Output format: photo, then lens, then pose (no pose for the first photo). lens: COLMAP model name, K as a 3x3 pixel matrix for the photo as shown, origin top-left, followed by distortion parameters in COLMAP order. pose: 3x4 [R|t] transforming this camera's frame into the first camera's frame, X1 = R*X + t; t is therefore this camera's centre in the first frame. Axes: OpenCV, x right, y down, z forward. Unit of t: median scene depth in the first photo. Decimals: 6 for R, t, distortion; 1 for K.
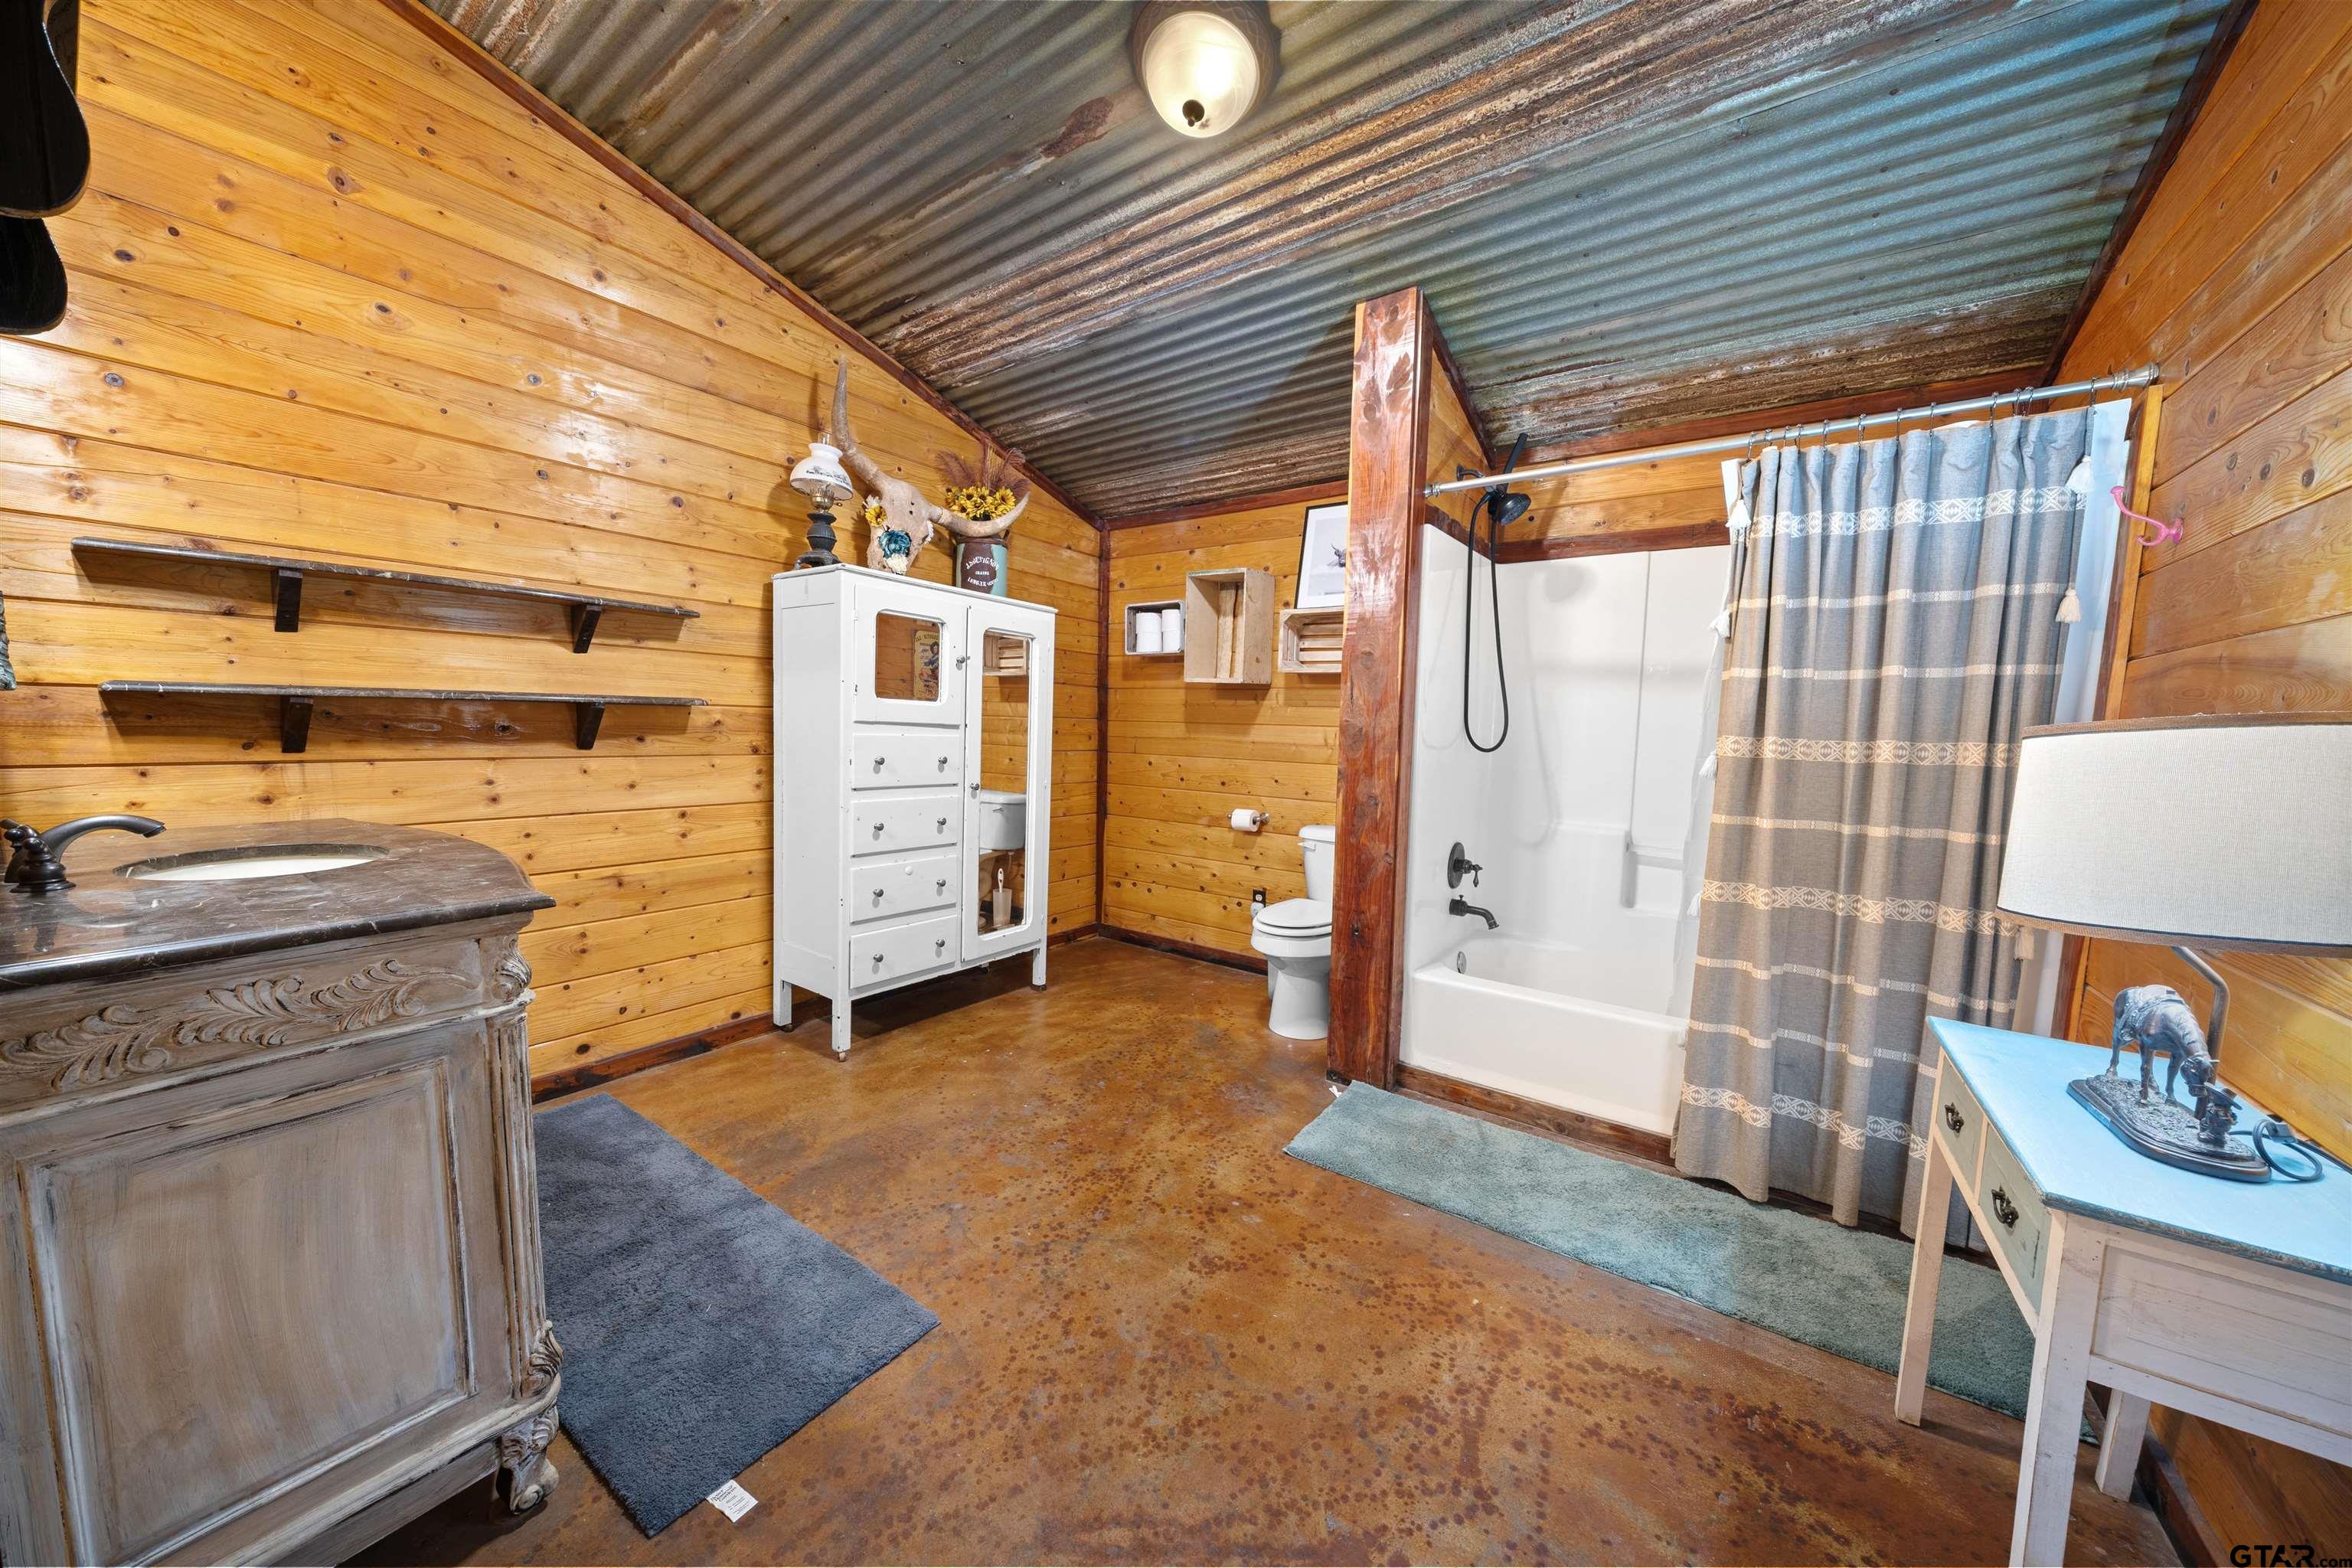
lens RADIAL K [[803.3, 0, 1162.5], [0, 803.3, 794.5], [0, 0, 1]] dist [-0.004089, -0.000137]
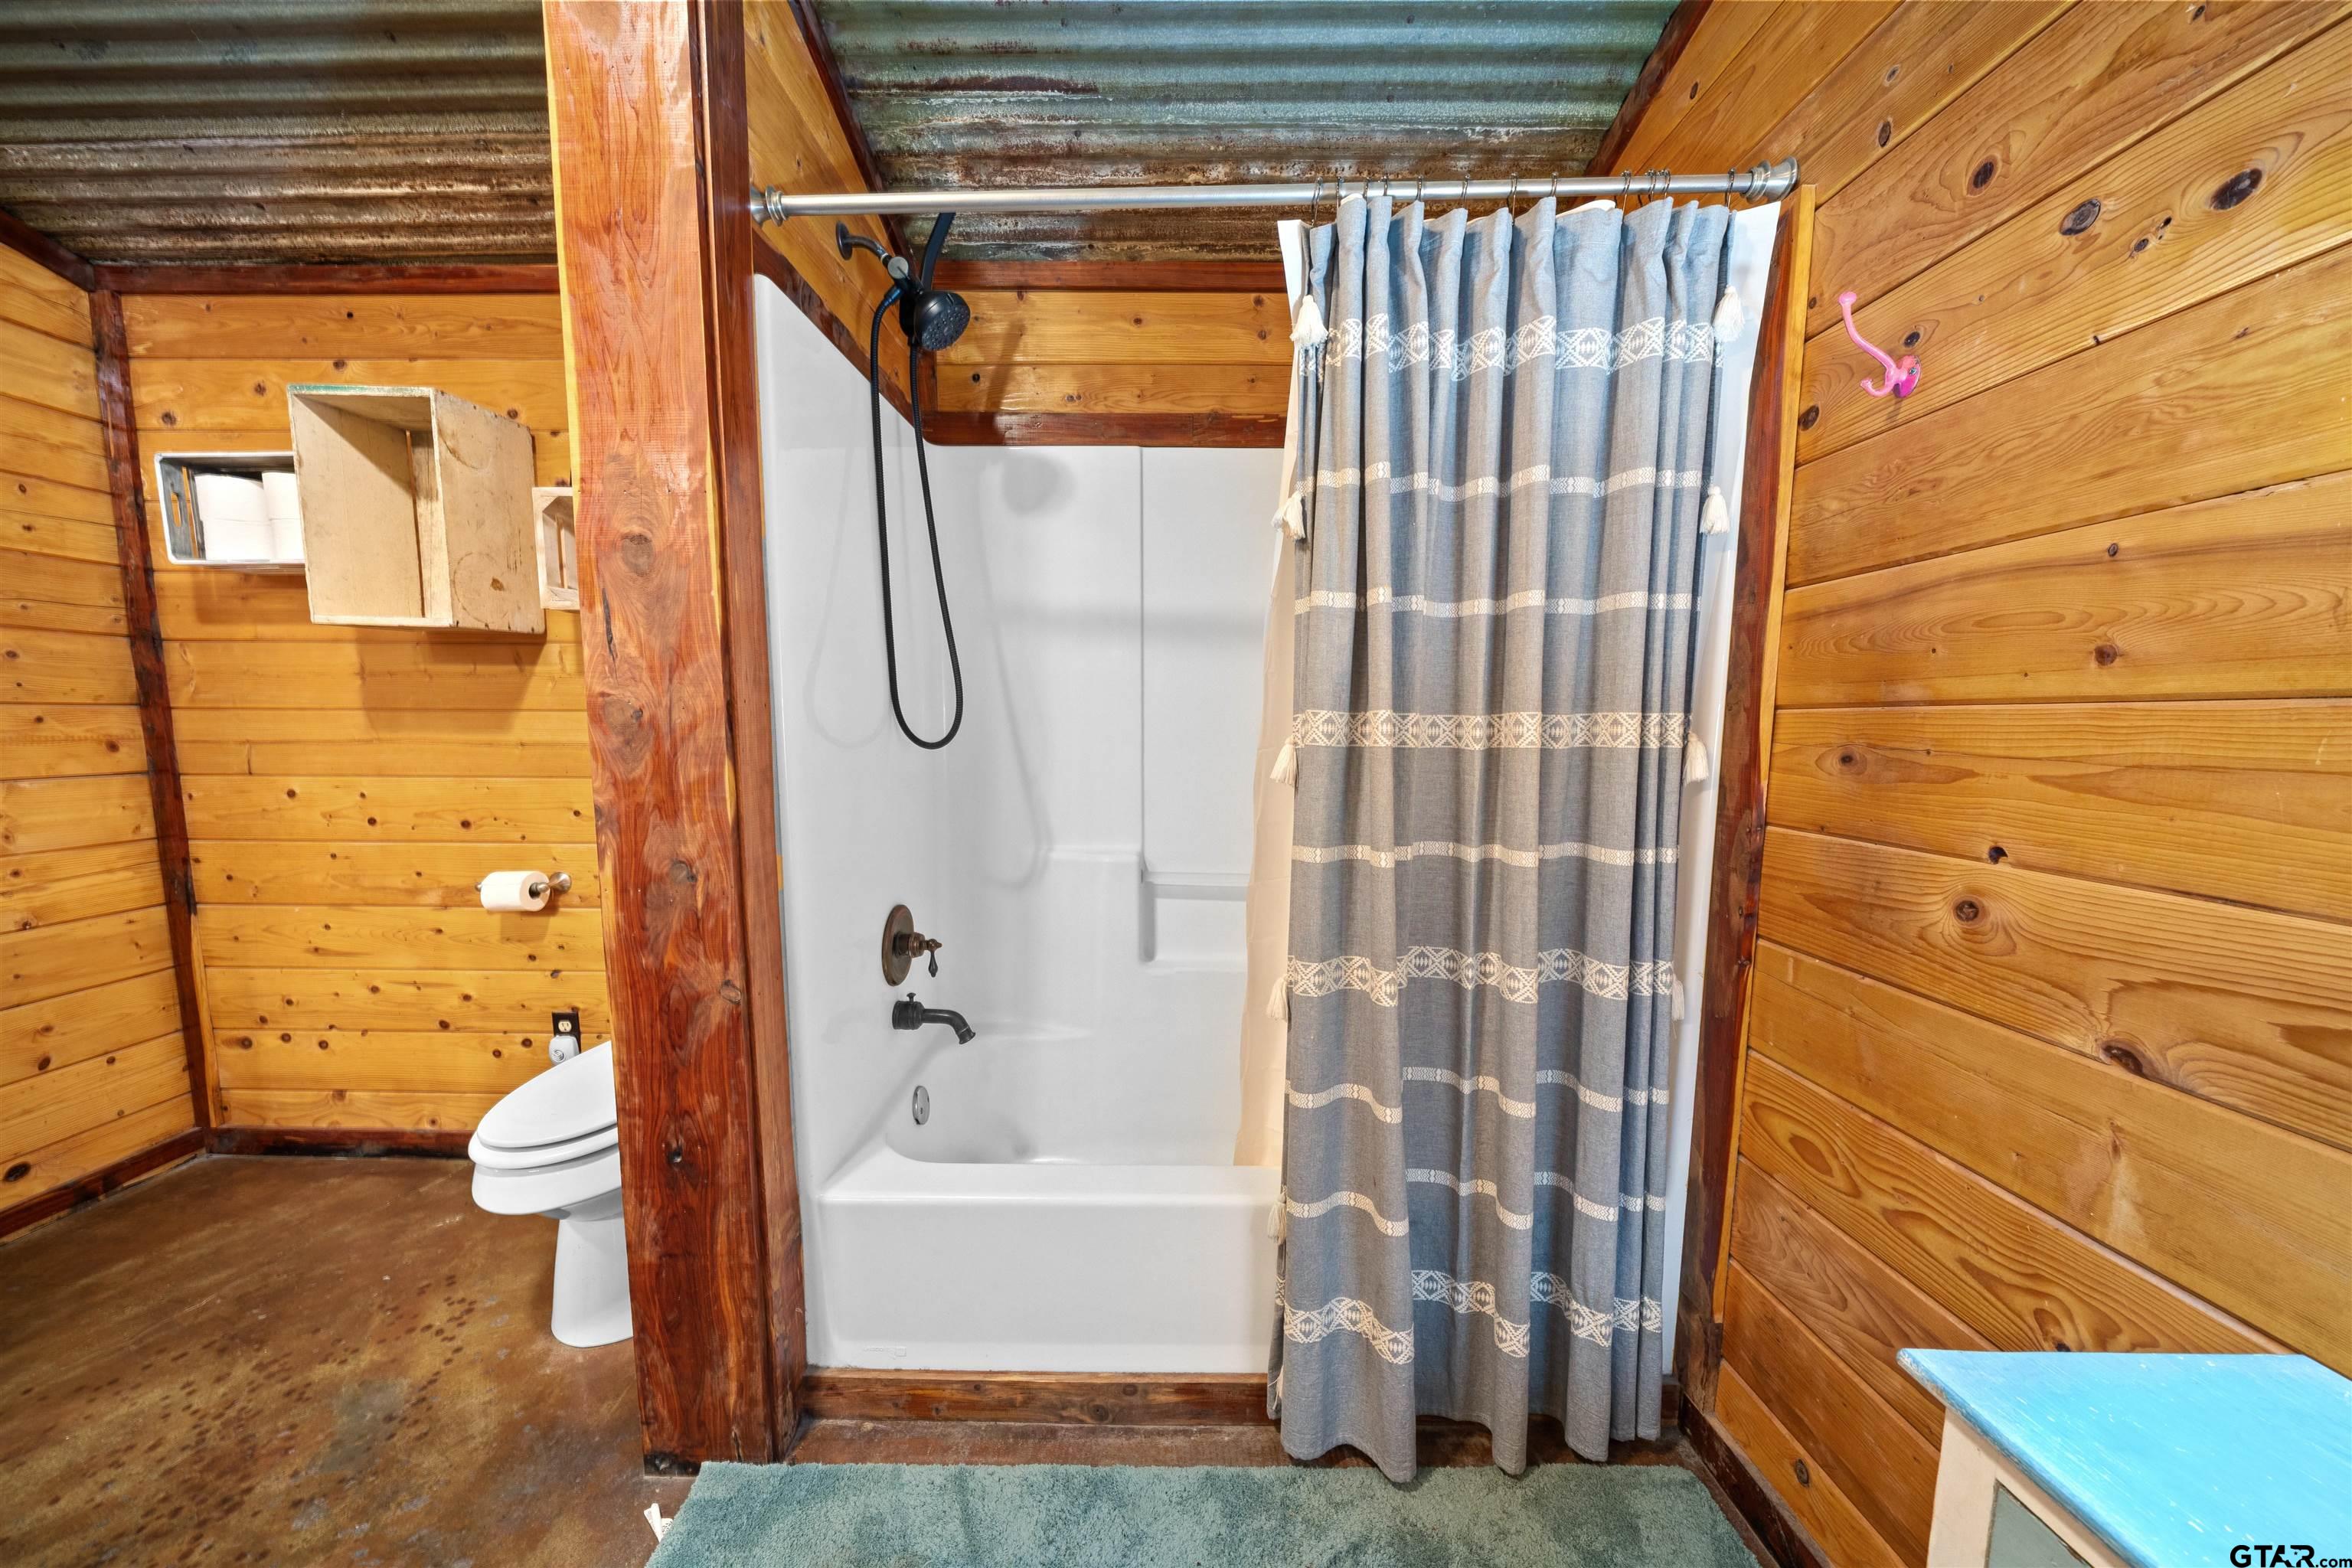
lens RADIAL K [[803.3, 0, 1162.5], [0, 803.3, 794.5], [0, 0, 1]] dist [-0.004089, -0.000137]
pose [[0.812699, -0.076877, 0.577589, 0.198561], [0.067804, 0.997001, 0.037297, -0.029783], [-0.578725, 0.008852, 0.815475, 0.423545]]
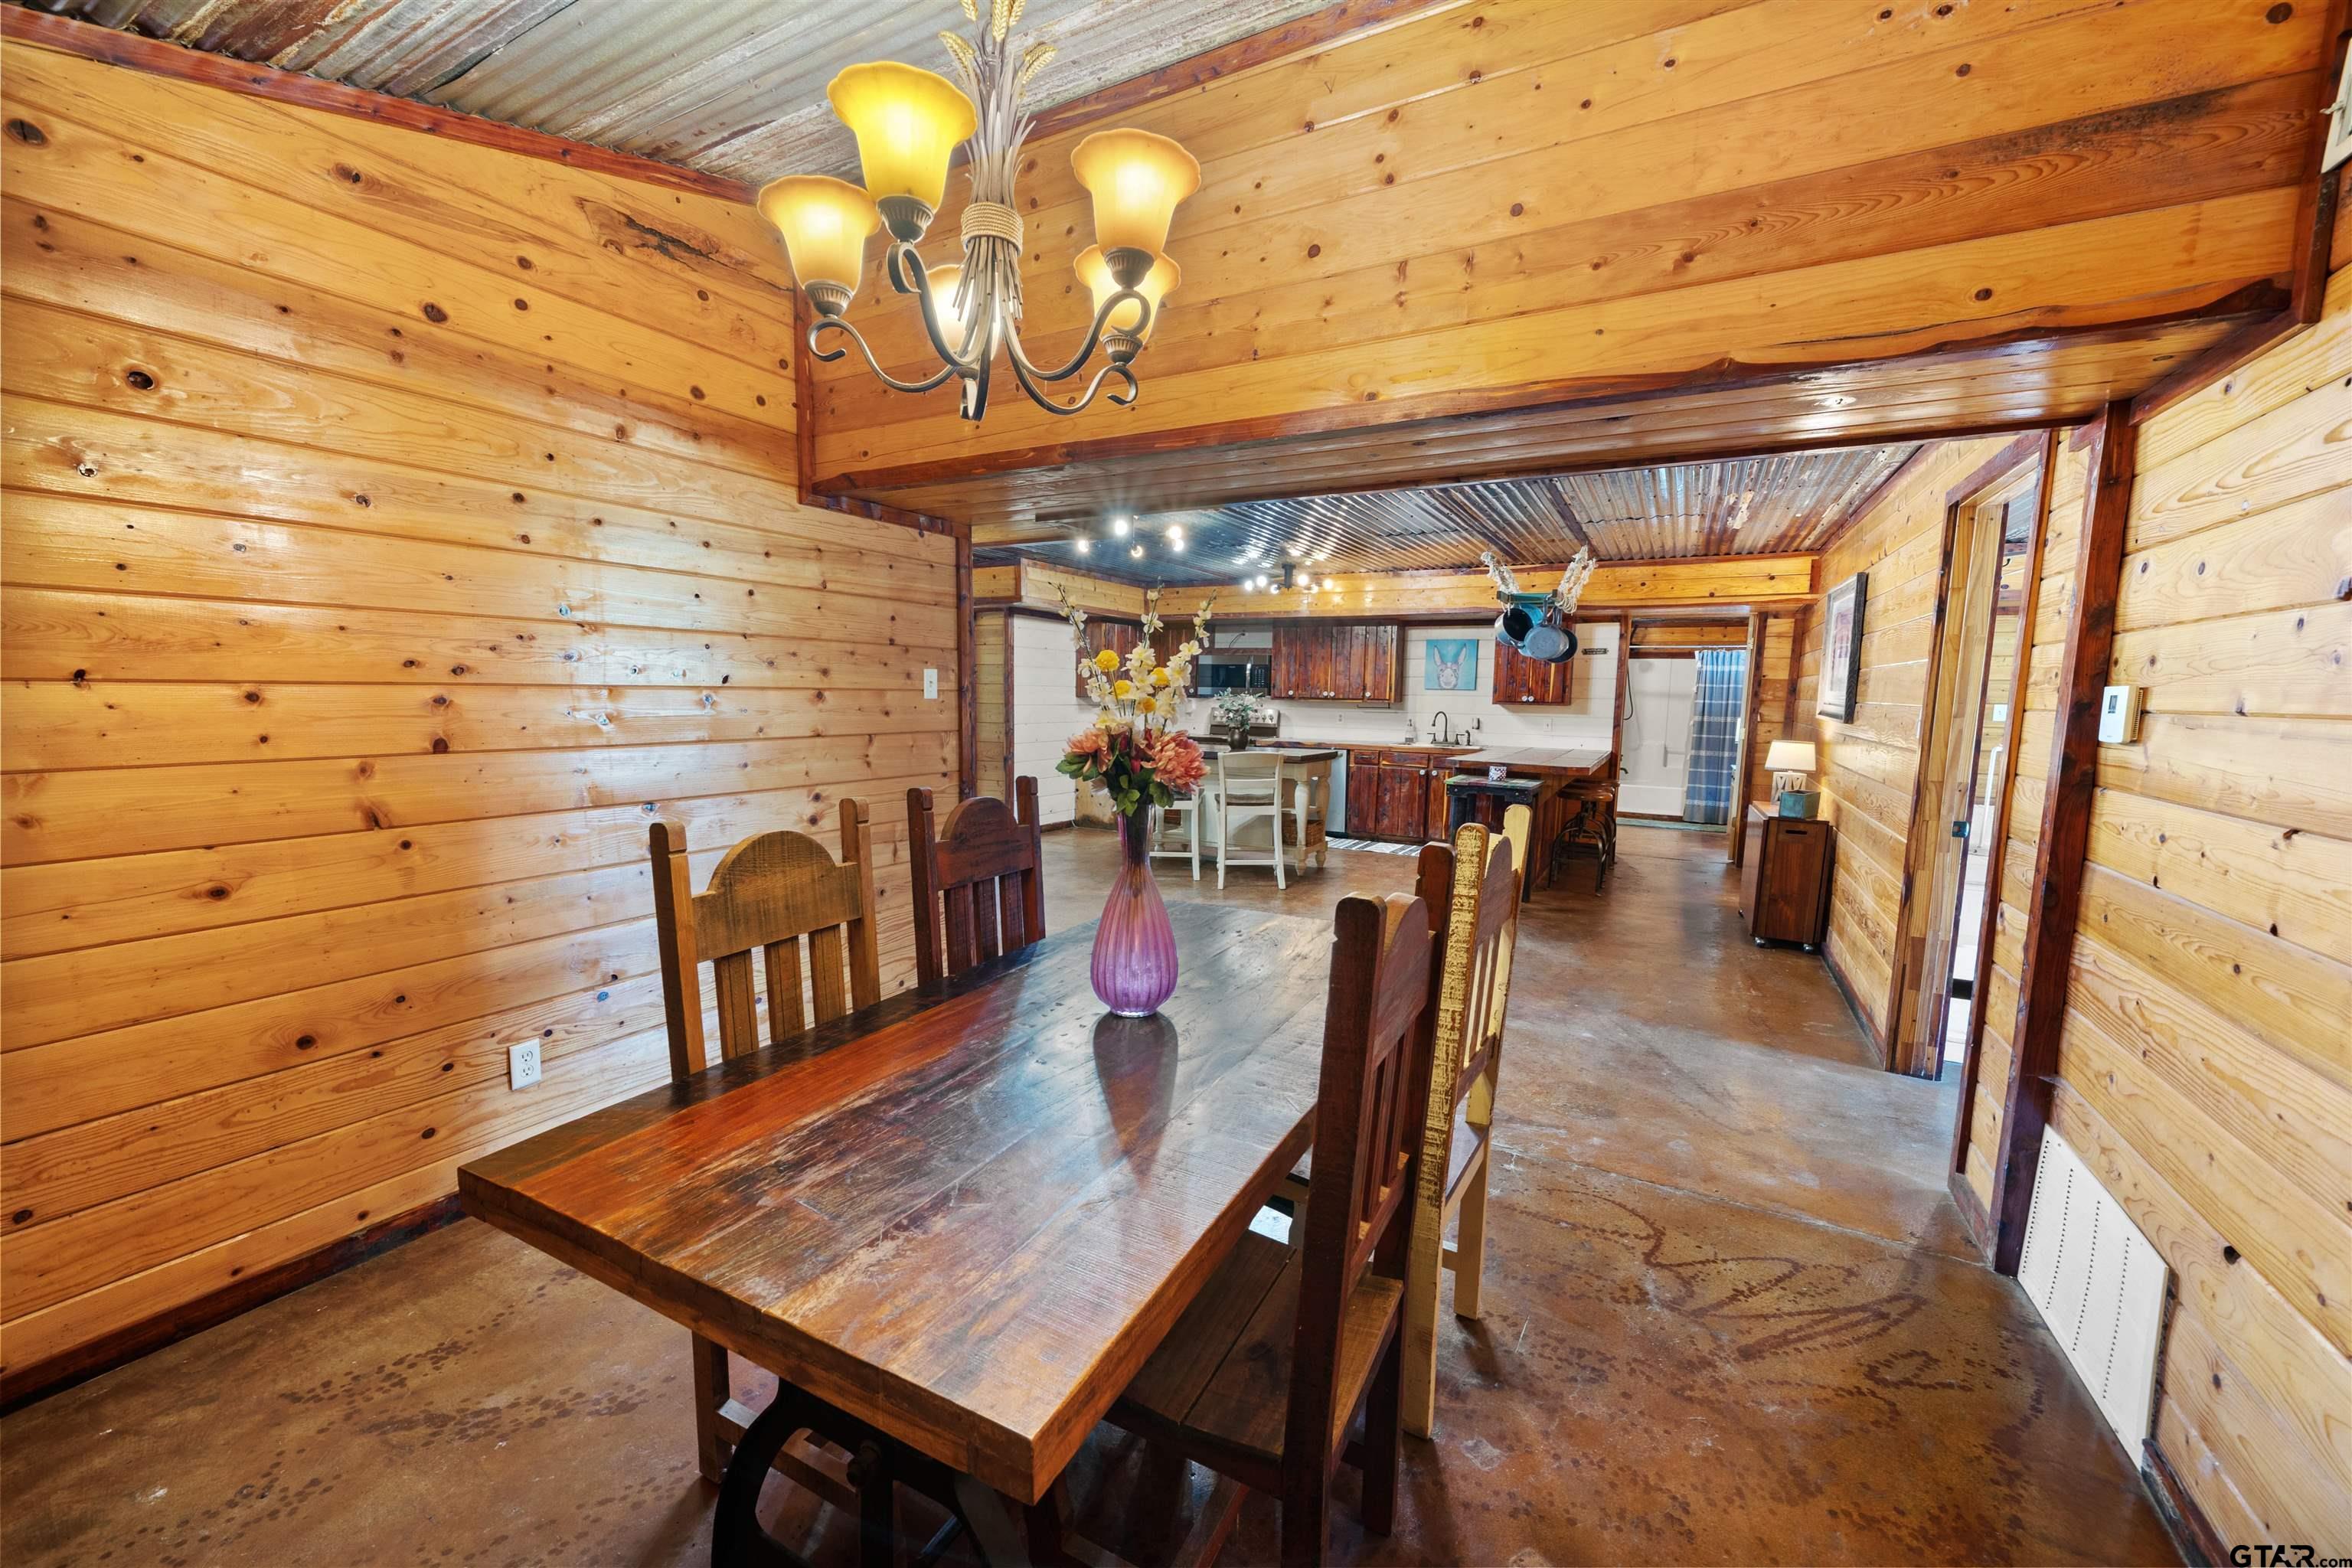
lens RADIAL K [[917.9, 0, 1163.5], [0, 917.9, 796.0], [0, 0, 1]] dist [-0.001514, -0.000144]
pose [[0.992969, -0.027138, 0.115221, -1.922174], [0.023497, 0.999184, 0.032845, 0.089803], [-0.116019, -0.029907, 0.992797, -2.528932]]
